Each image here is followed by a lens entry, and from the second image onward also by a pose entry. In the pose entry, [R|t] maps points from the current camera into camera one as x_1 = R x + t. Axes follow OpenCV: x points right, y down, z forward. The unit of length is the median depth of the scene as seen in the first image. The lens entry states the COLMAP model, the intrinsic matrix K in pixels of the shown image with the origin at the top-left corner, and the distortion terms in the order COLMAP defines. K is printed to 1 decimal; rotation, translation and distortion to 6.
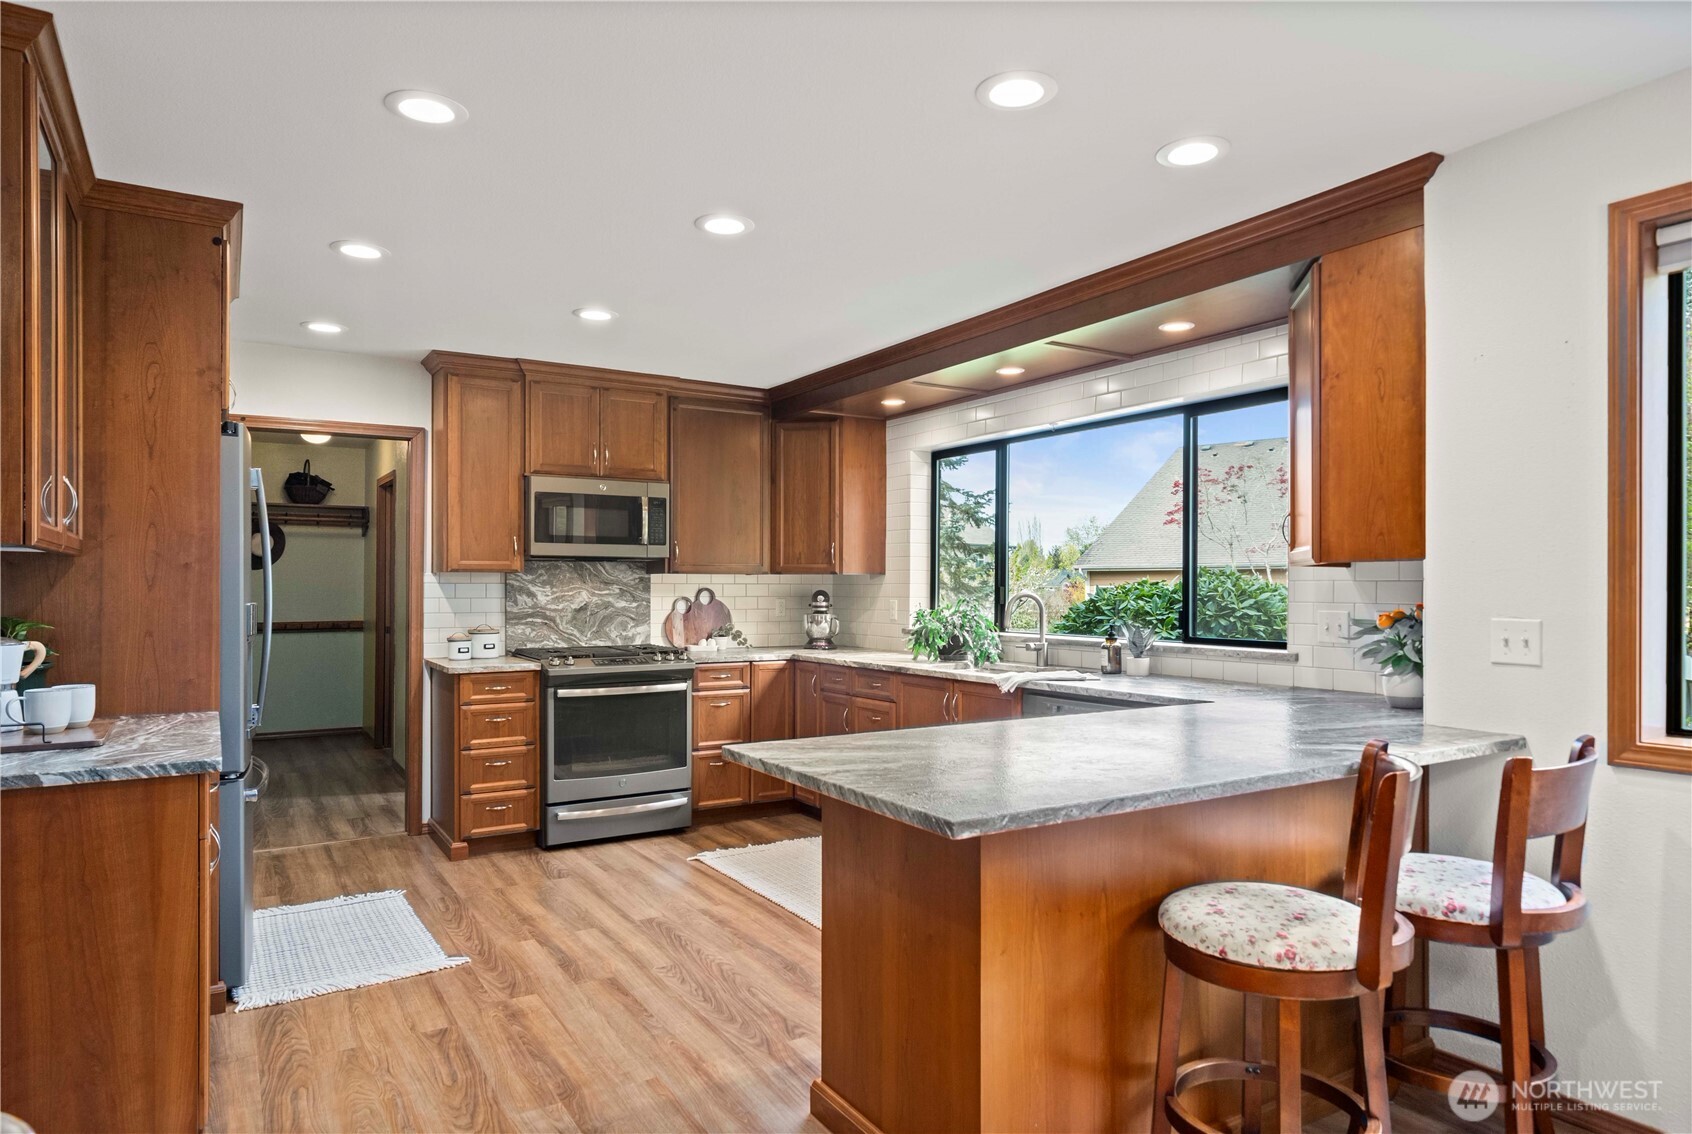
lens RADIAL K [[1019.5, 0, 847.1], [0, 1019.5, 586.7], [0, 0, 1]] dist [0.001198, 0.000622]
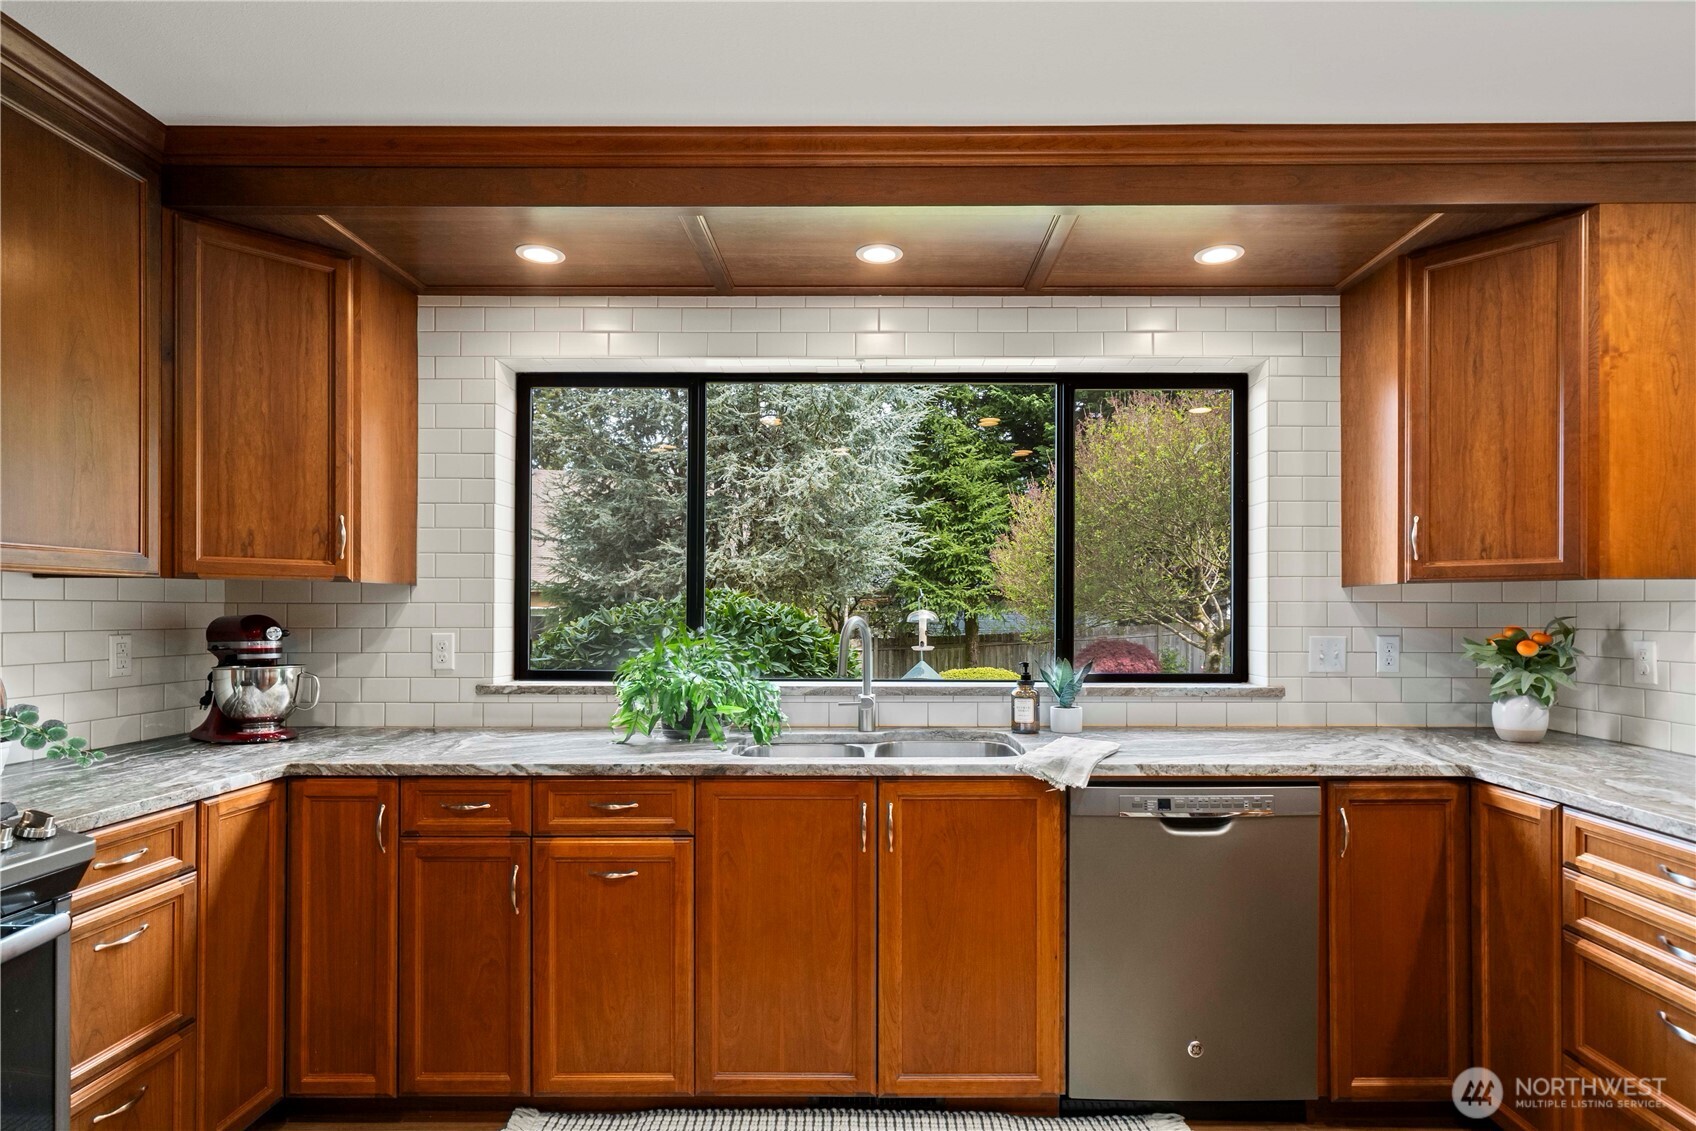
lens RADIAL K [[874.1, 0, 873.7], [0, 874.1, 612.4], [0, 0, 1]] dist [0.003004, 0.000166]
pose [[0.533320, -0.001980, 0.845911, -0.249577], [-0.000610, 0.999996, 0.002726, 0.000915], [-0.845913, -0.001970, 0.533317, 0.632966]]
